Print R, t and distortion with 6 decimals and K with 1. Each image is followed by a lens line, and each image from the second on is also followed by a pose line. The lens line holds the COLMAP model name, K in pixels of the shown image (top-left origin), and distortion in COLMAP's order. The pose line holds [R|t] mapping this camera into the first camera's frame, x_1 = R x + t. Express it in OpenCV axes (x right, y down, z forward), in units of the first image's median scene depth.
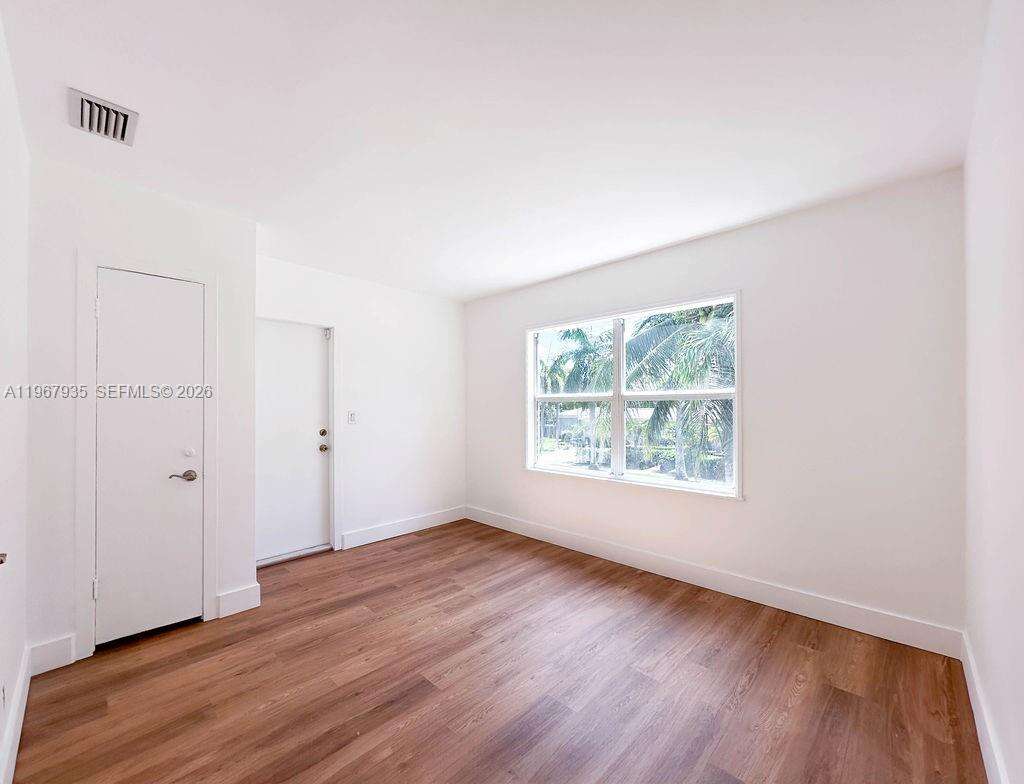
lens RADIAL K [[422.4, 0, 513.5], [0, 422.4, 400.5], [0, 0, 1]] dist [-0.004006, -0.000451]
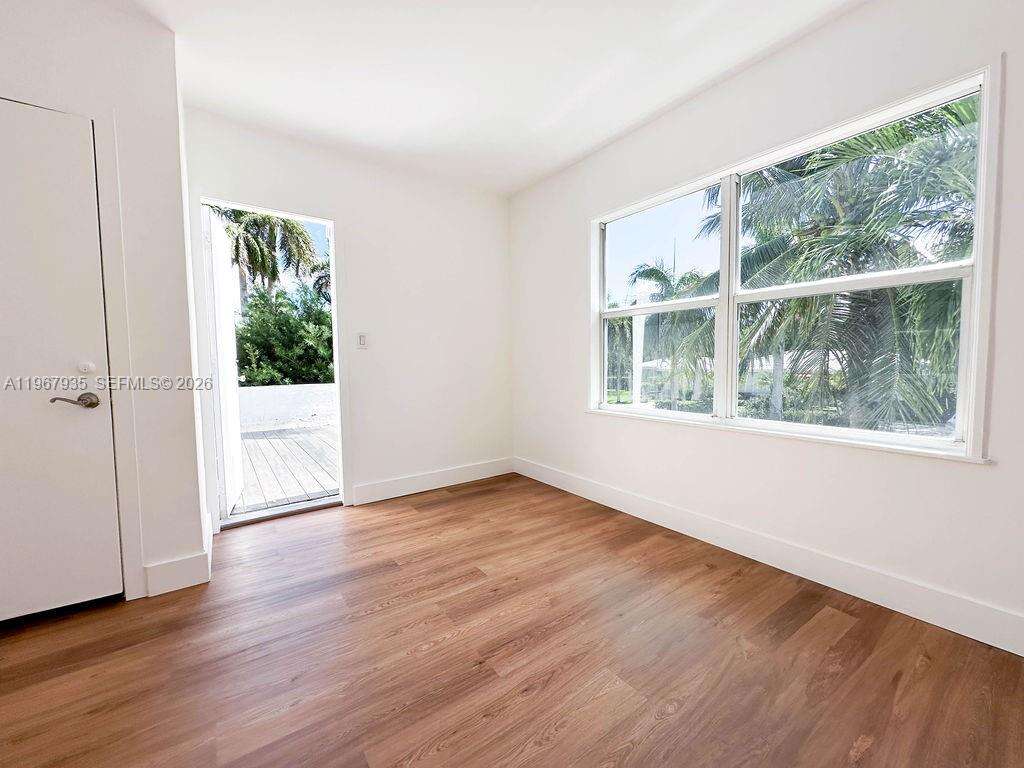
lens RADIAL K [[413.0, 0, 519.0], [0, 413.0, 381.3], [0, 0, 1]] dist [-0.000235, 0.000048]
pose [[0.985310, 0.003397, -0.170741, 0.053247], [0.007359, 0.998029, 0.062325, 0.100407], [0.170616, -0.062666, 0.983343, 0.414786]]
